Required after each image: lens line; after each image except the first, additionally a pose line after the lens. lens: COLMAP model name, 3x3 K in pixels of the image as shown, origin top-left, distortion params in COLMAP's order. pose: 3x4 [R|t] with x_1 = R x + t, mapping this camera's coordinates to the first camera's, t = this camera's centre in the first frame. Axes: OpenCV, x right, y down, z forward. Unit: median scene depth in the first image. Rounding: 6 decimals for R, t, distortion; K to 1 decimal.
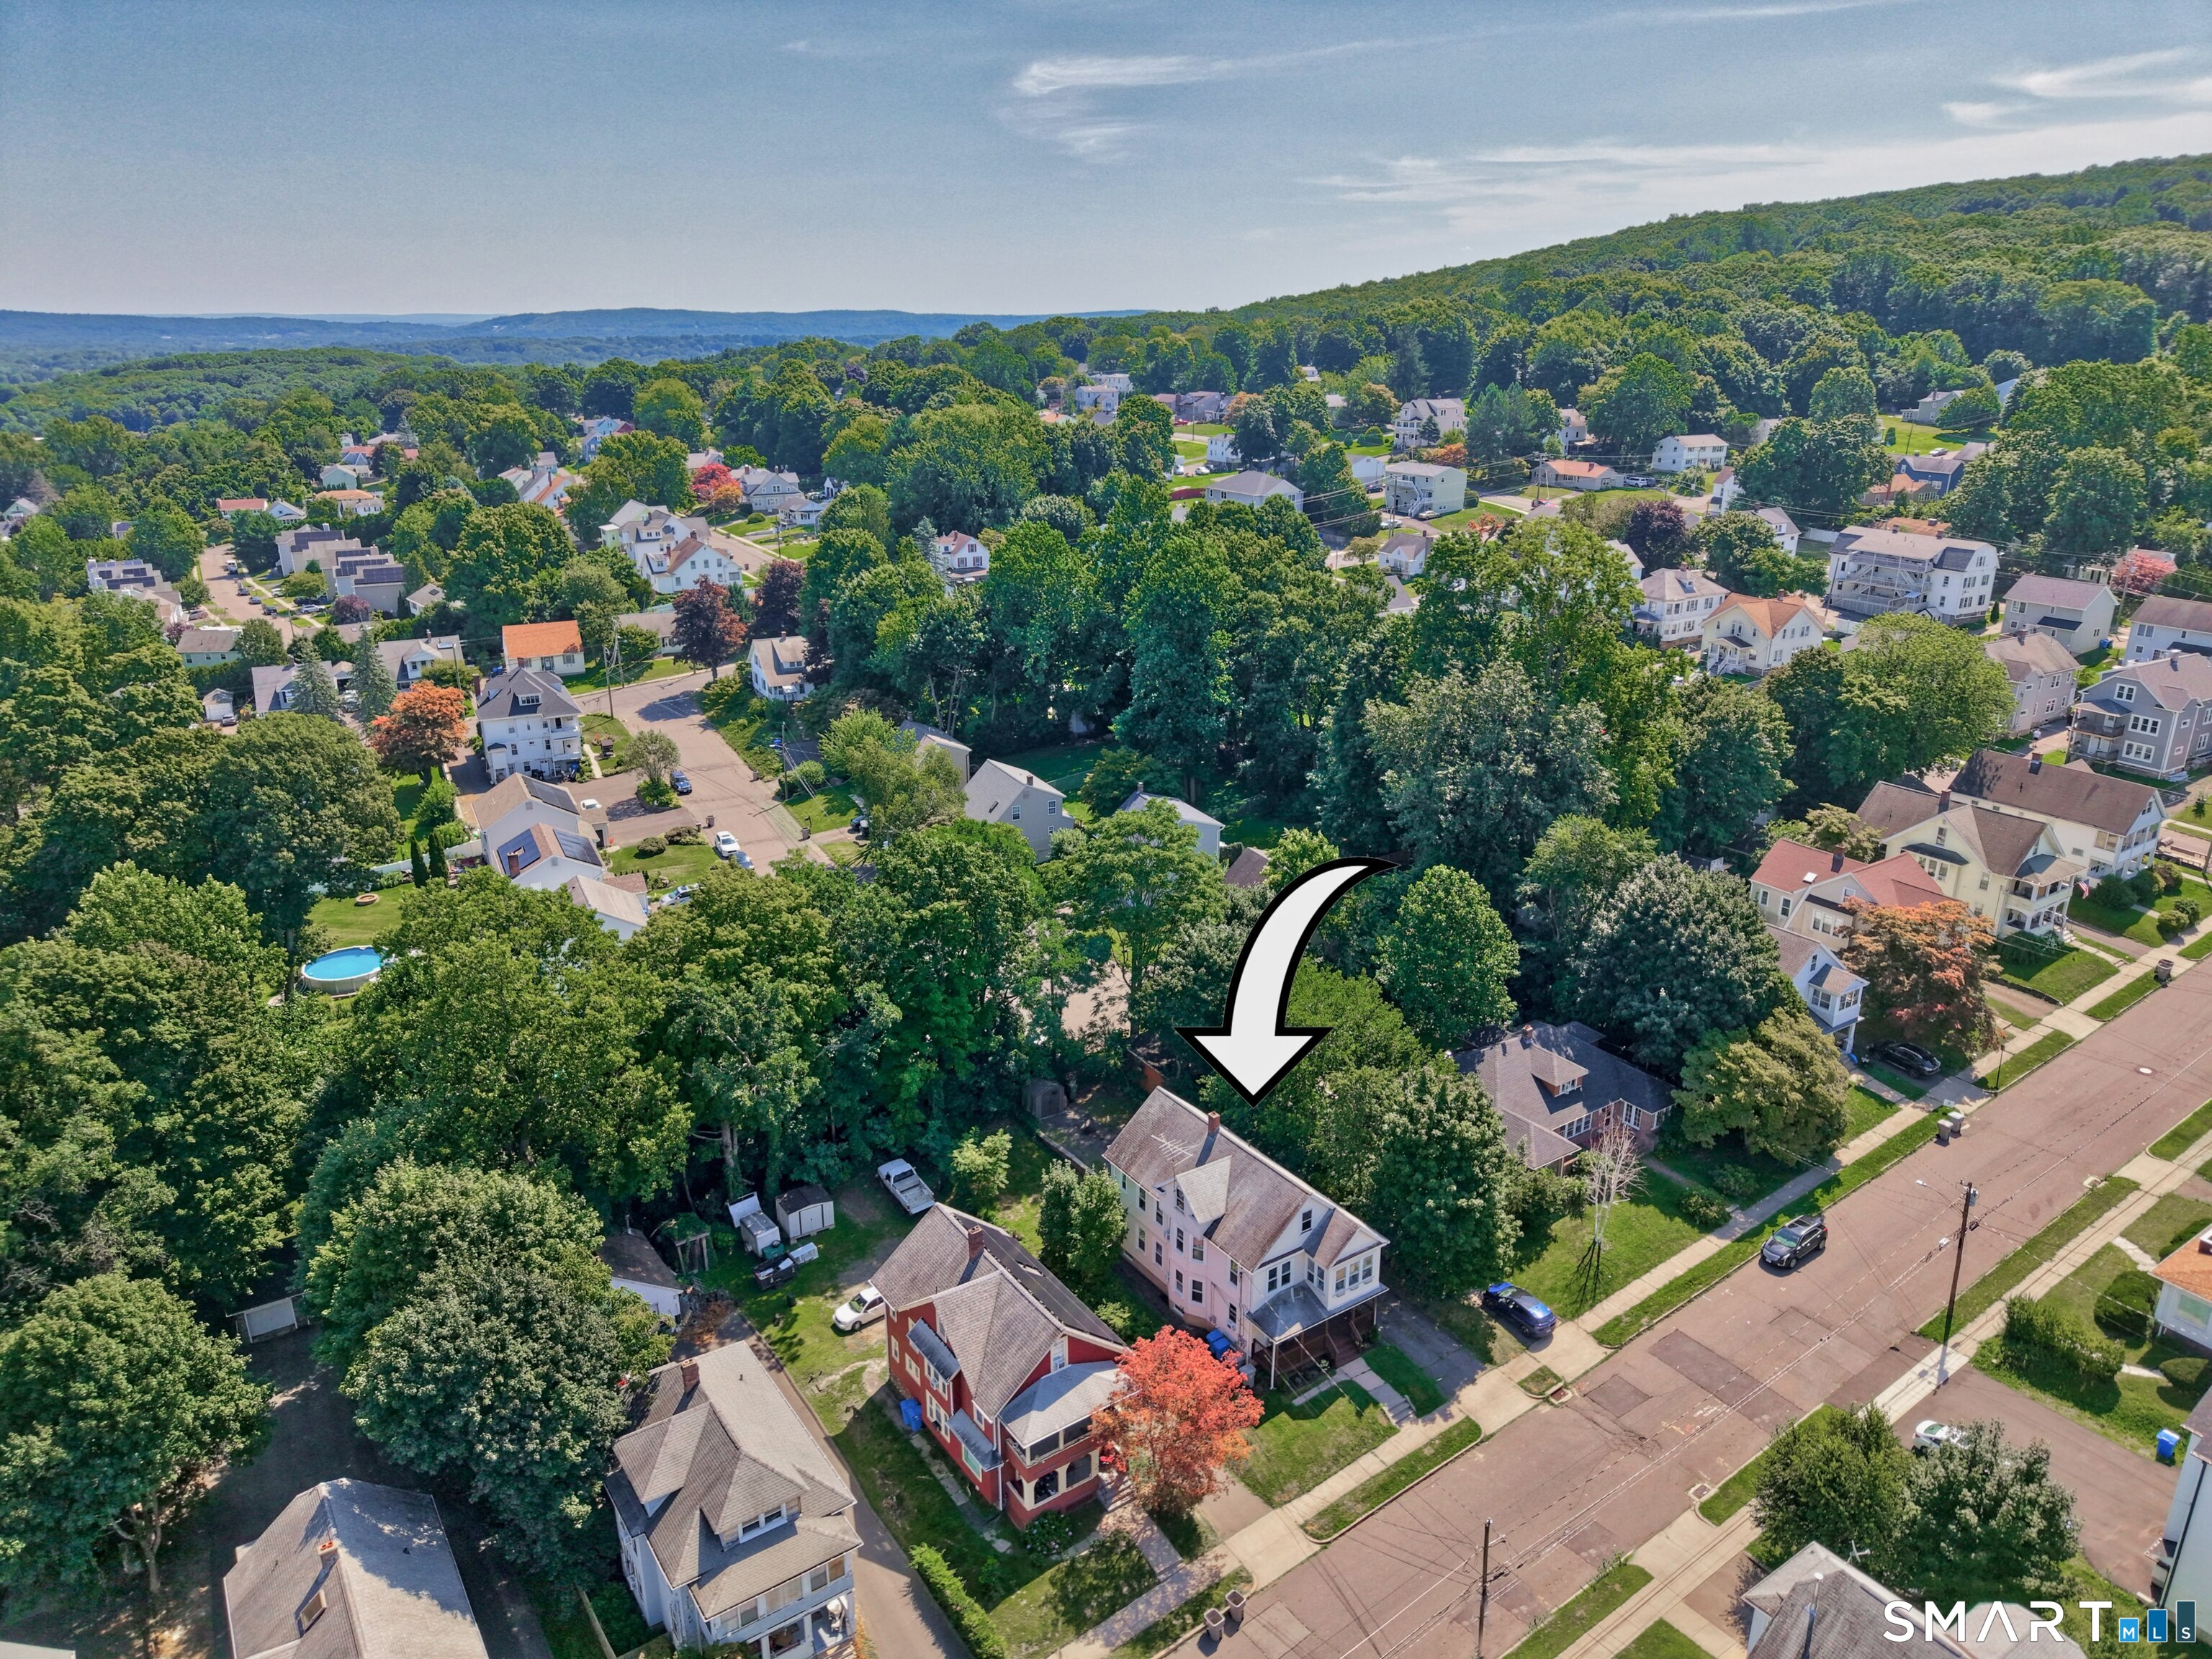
lens RADIAL K [[1483.9, 0, 1106.0], [0, 1483.9, 829.5], [0, 0, 1]] dist [0.010403, -0.003020]
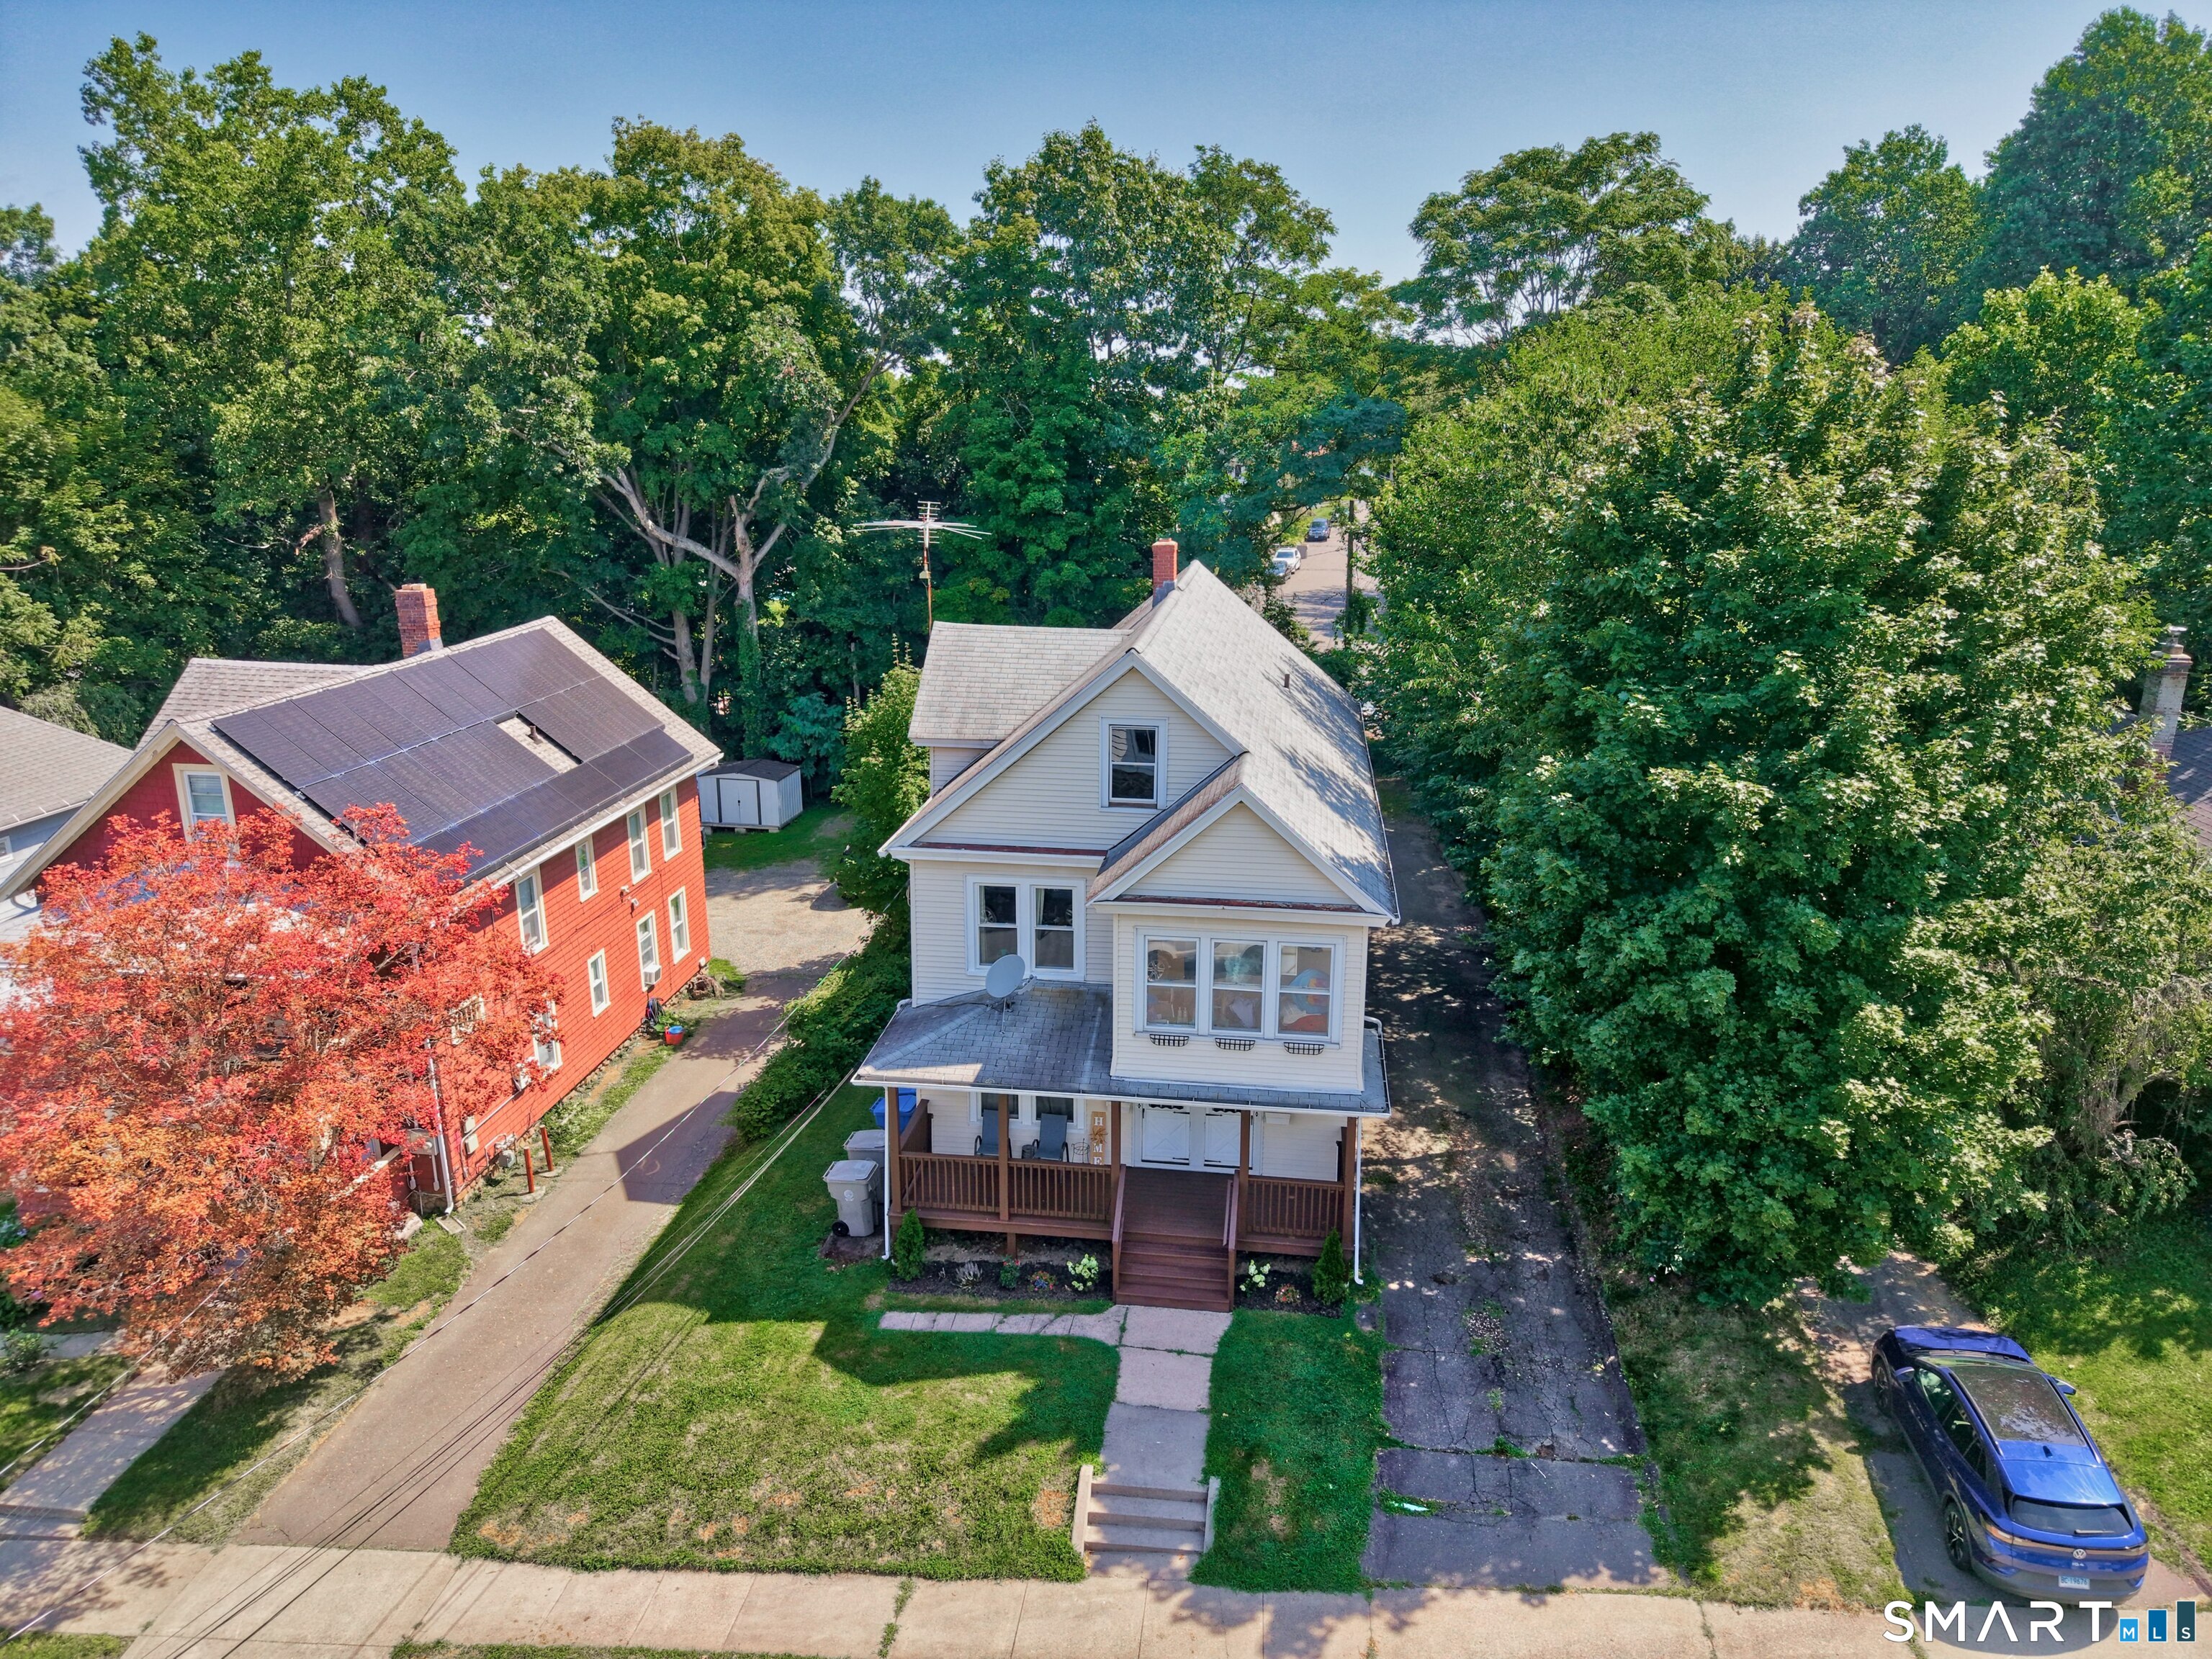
lens RADIAL K [[1479.9, 0, 1104.4], [0, 1479.9, 824.2], [0, 0, 1]] dist [0.011355, -0.004548]
pose [[0.748009, 0.181813, -0.638300, 0.312233], [-0.219989, 0.975297, 0.020003, 0.266036], [0.626169, 0.125456, 0.769528, 0.762003]]
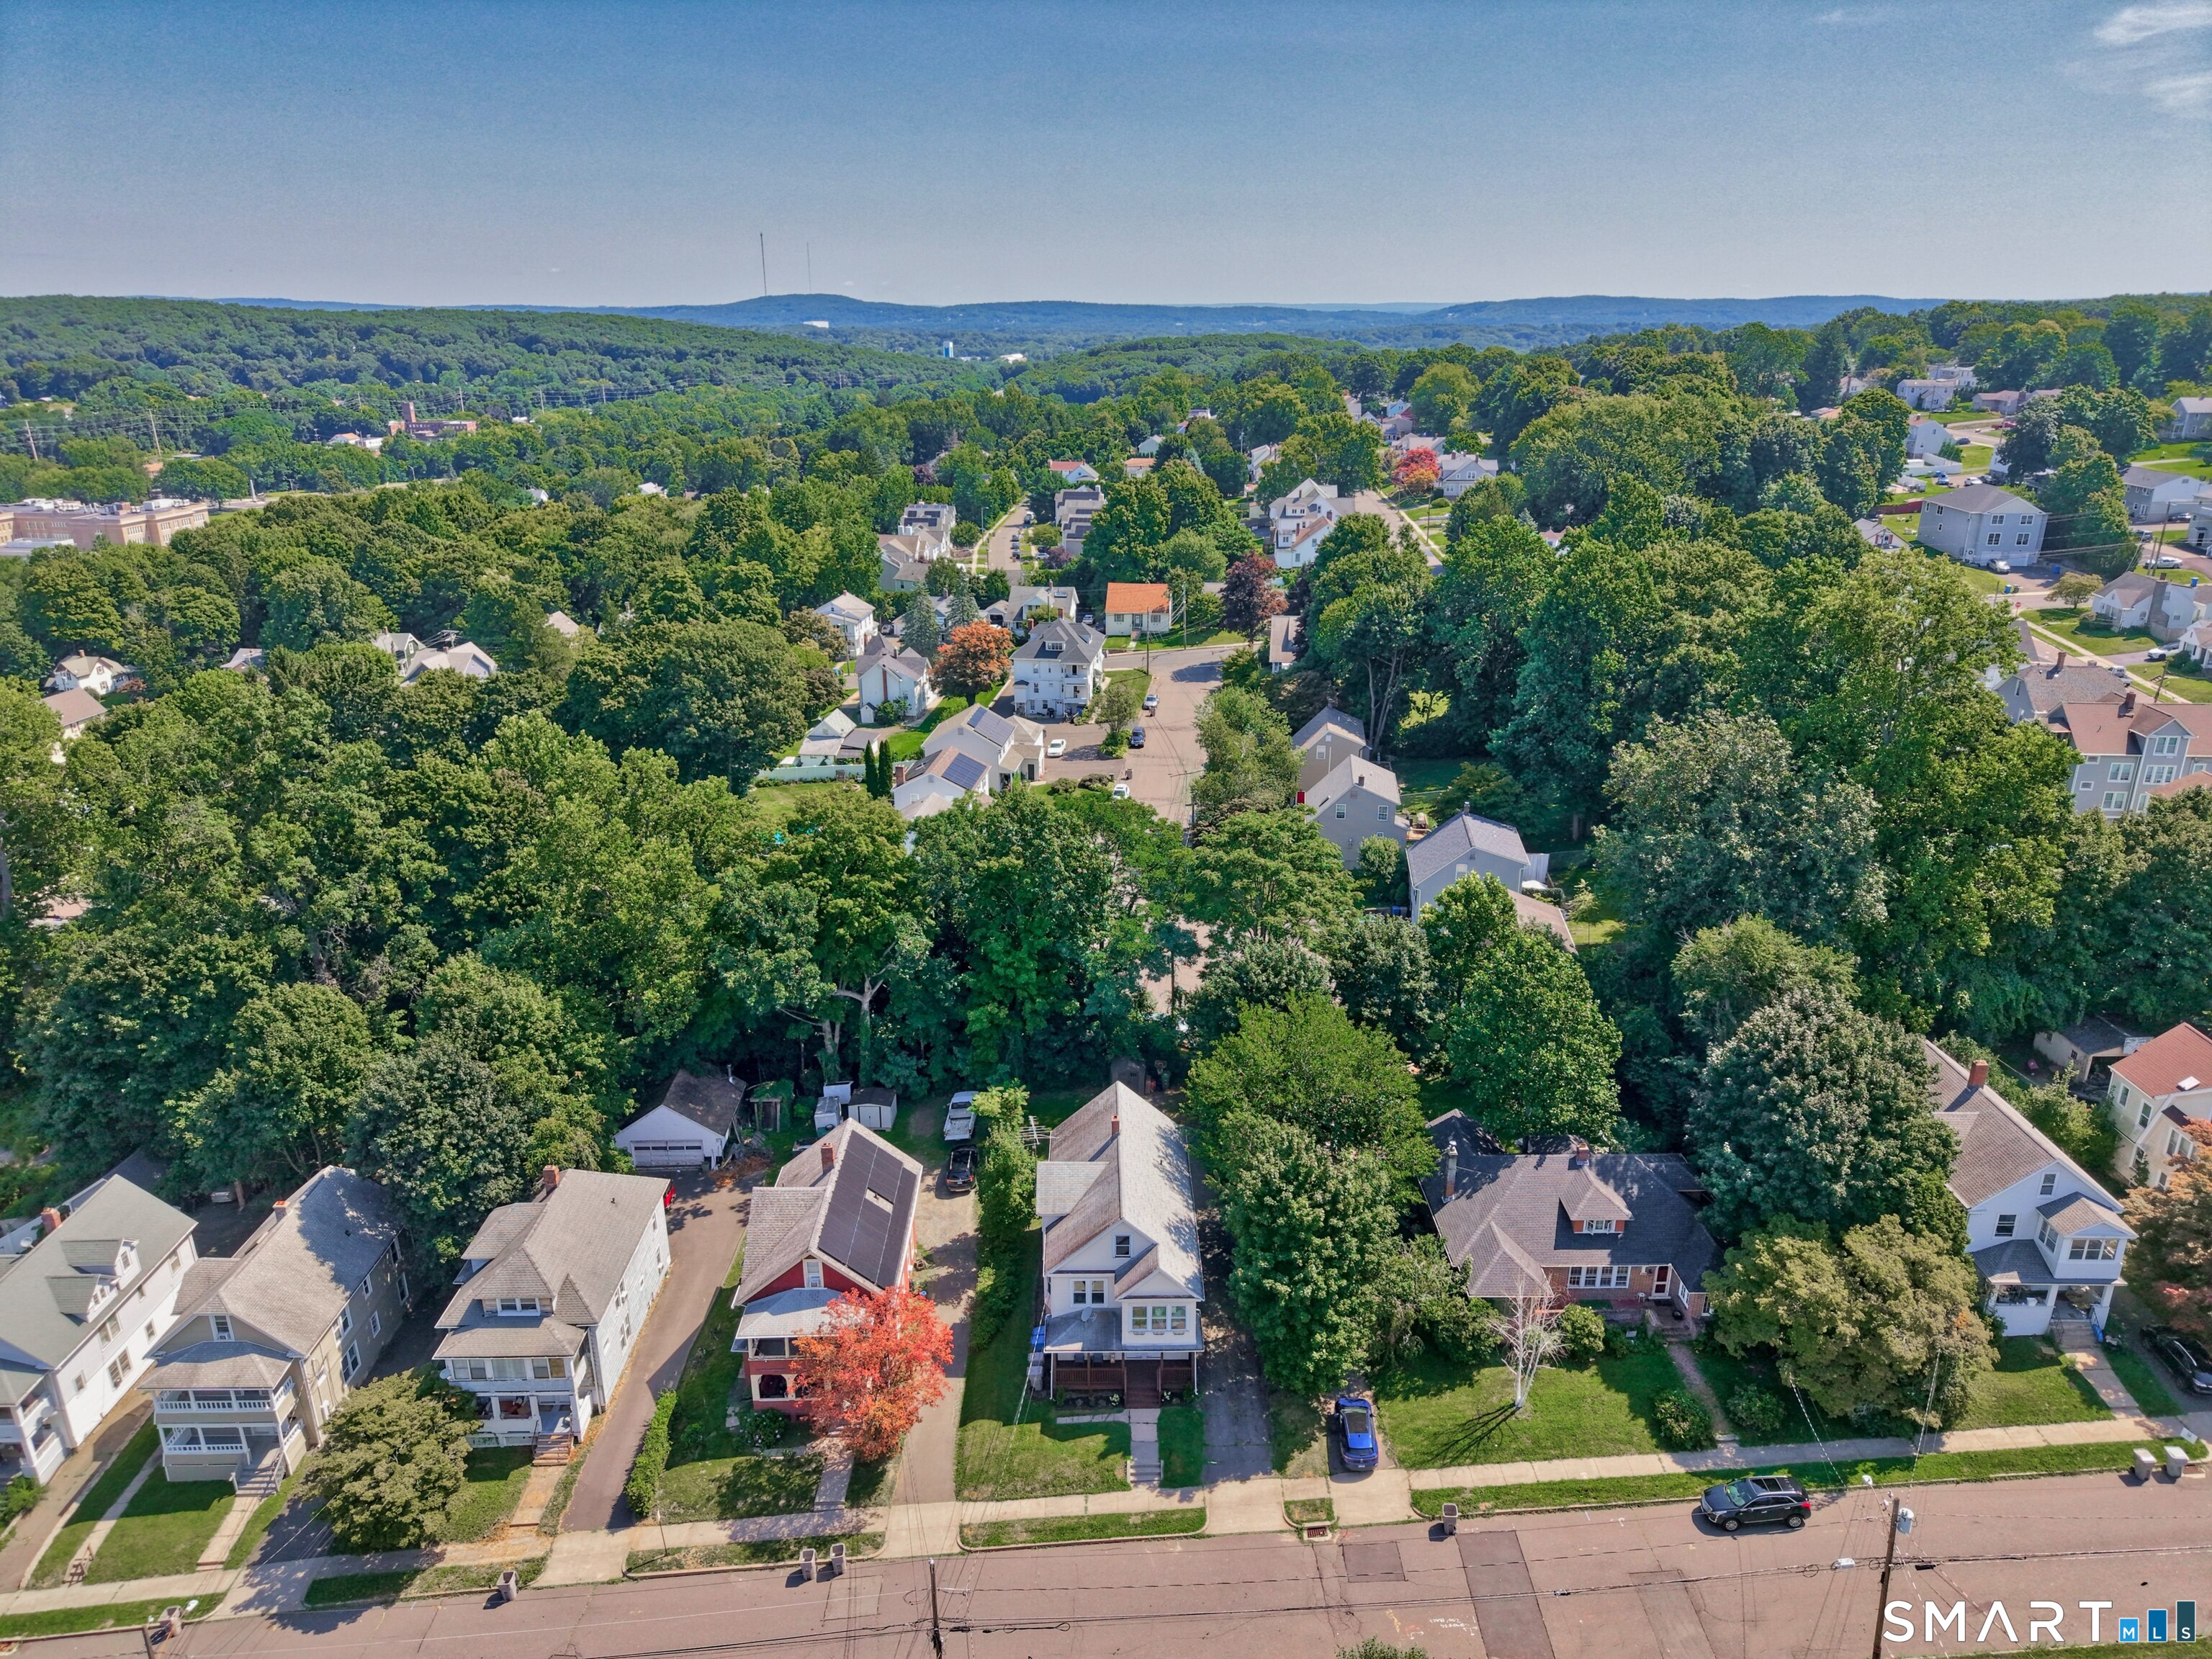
lens RADIAL K [[1483.9, 0, 1106.0], [0, 1483.9, 829.5], [0, 0, 1]] dist [0.010403, -0.003020]
pose [[0.830863, 0.183403, -0.525386, 0.566845], [-0.179410, 0.981999, 0.059074, -0.051653], [0.526763, 0.045177, 0.848811, 0.172277]]
